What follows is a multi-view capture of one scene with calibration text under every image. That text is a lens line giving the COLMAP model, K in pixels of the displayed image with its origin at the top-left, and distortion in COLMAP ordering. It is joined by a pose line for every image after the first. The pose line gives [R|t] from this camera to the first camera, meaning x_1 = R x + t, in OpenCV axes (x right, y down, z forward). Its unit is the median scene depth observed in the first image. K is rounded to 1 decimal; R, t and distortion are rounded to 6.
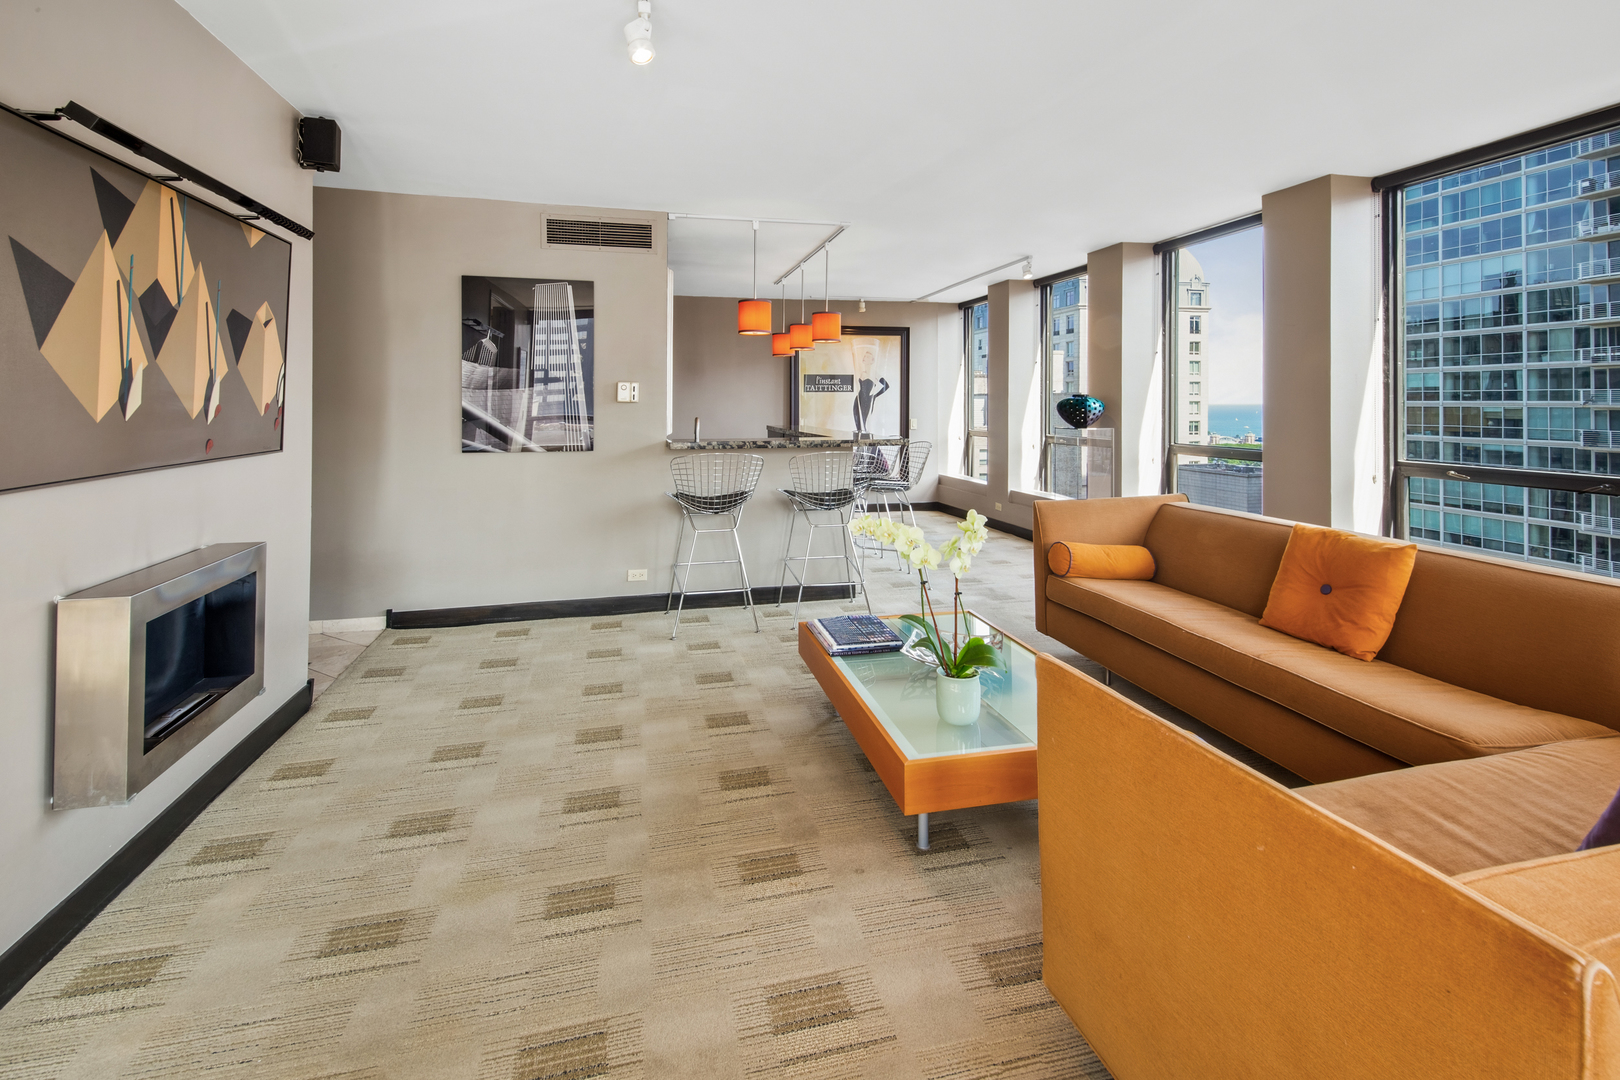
lens RADIAL K [[773.7, 0, 824.9], [0, 773.7, 410.0], [0, 0, 1]] dist [0.030393, -0.004172]
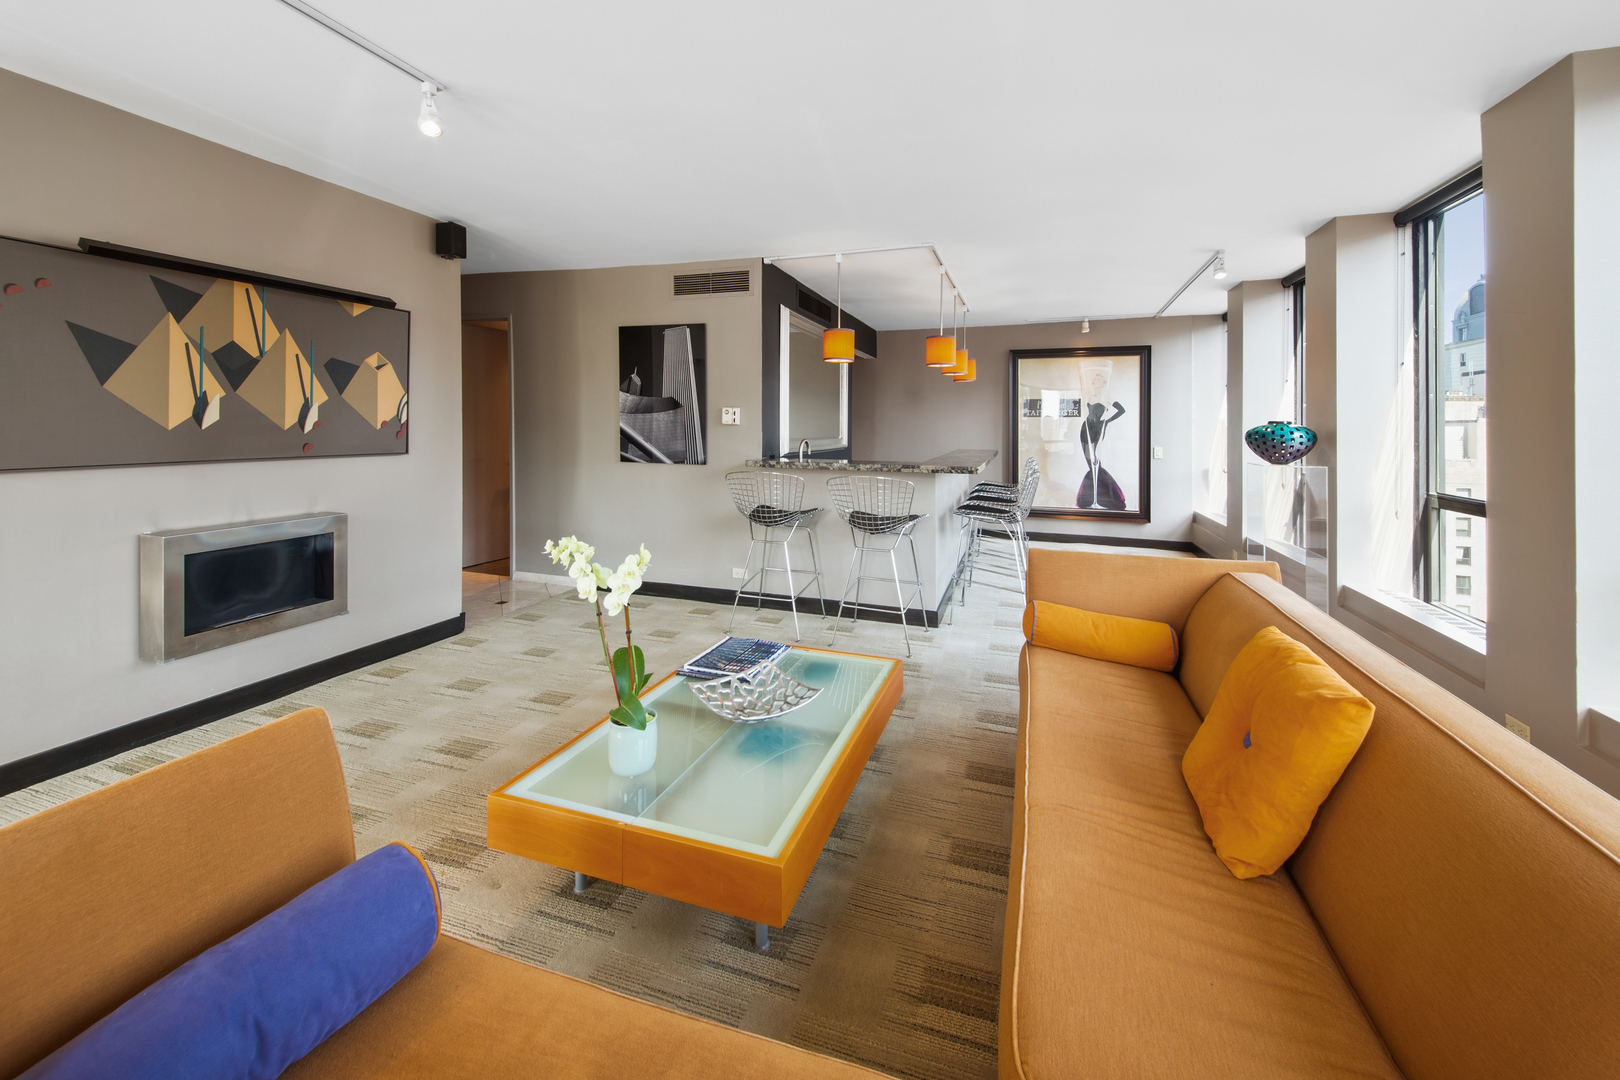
lens RADIAL K [[665.5, 0, 806.0], [0, 665.5, 432.7], [0, 0, 1]] dist [0.023722, -0.001263]
pose [[0.829420, 0.017224, -0.558361, 0.417526], [-0.017899, 0.999831, 0.004254, -0.003424], [0.558339, 0.006465, 0.829587, 0.241558]]
